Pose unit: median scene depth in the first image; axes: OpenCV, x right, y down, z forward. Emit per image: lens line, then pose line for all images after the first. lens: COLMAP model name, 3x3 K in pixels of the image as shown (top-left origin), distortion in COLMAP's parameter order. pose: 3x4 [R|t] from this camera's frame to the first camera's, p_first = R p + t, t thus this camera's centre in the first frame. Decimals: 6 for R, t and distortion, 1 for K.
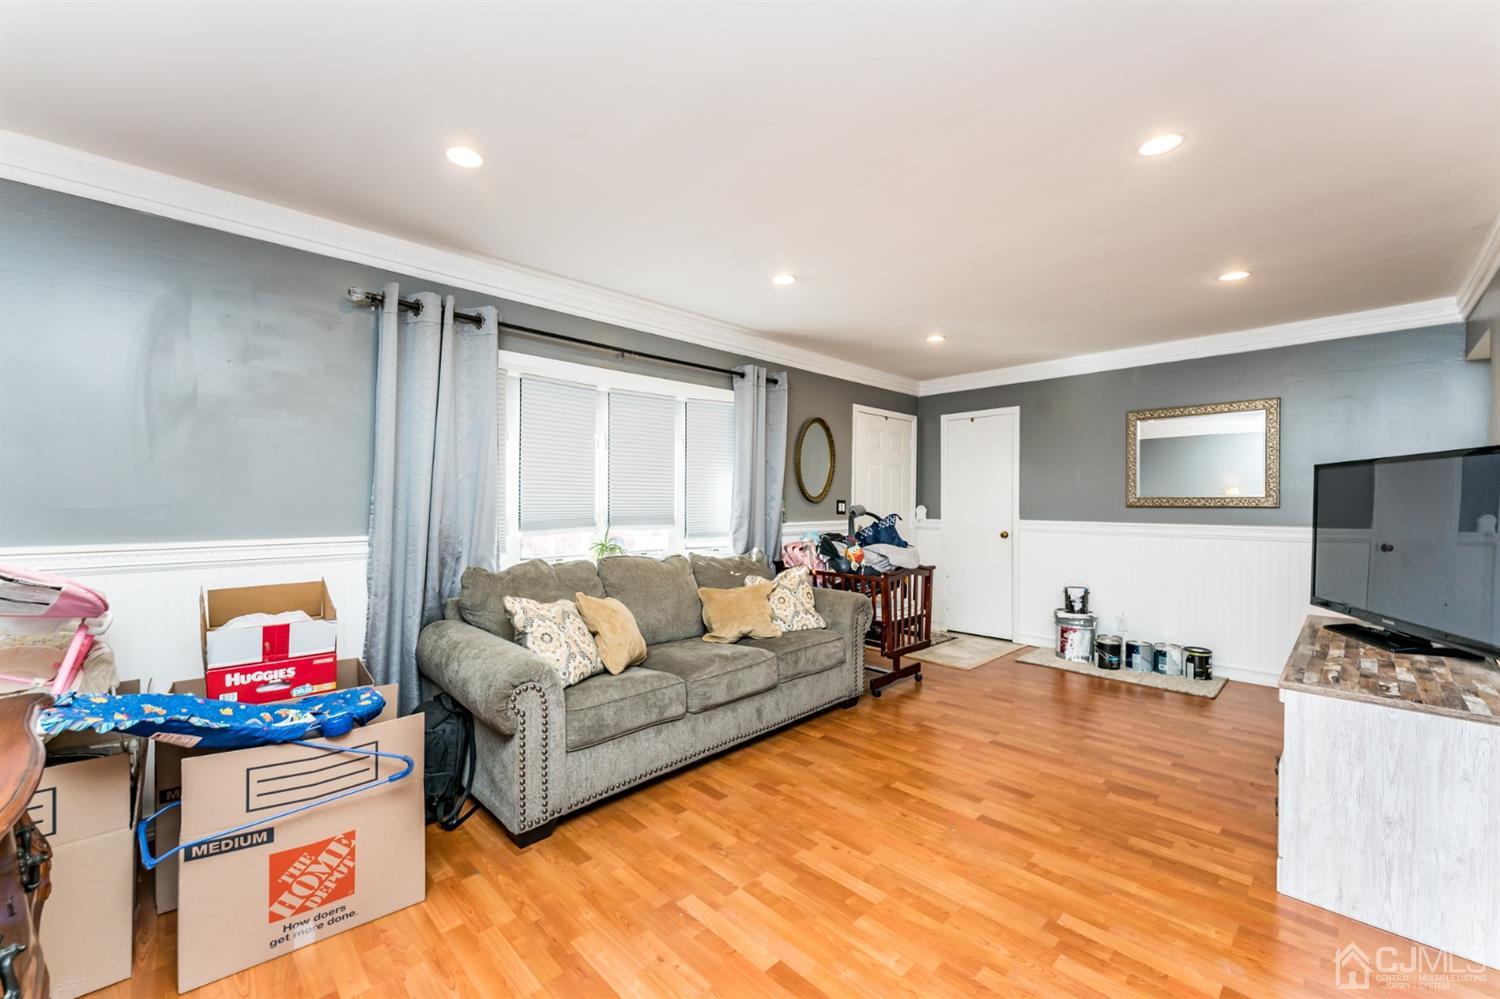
lens RADIAL K [[604.3, 0, 747.9], [0, 604.3, 500.9], [0, 0, 1]] dist [0.003359, 0.000767]
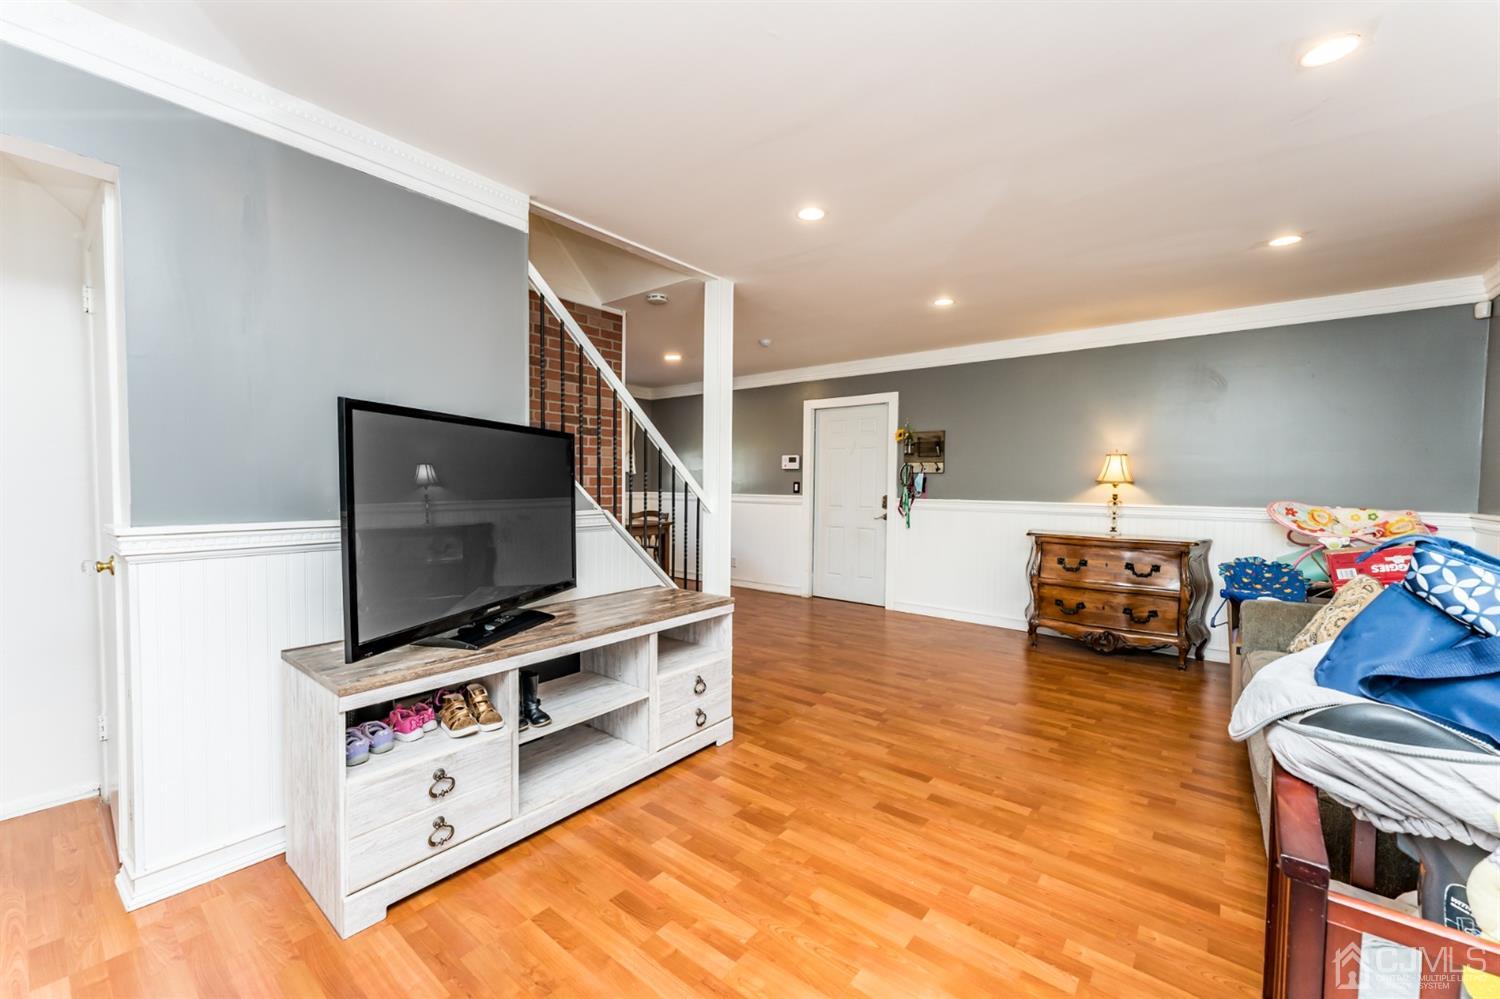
lens RADIAL K [[604.3, 0, 749.7], [0, 604.3, 501.8], [0, 0, 1]] dist [0.003359, 0.000767]
pose [[-0.992433, -0.005243, -0.122675, 0.841107], [-0.008800, 0.999556, 0.028472, 0.013949], [0.122471, 0.029336, -0.992038, 2.033108]]
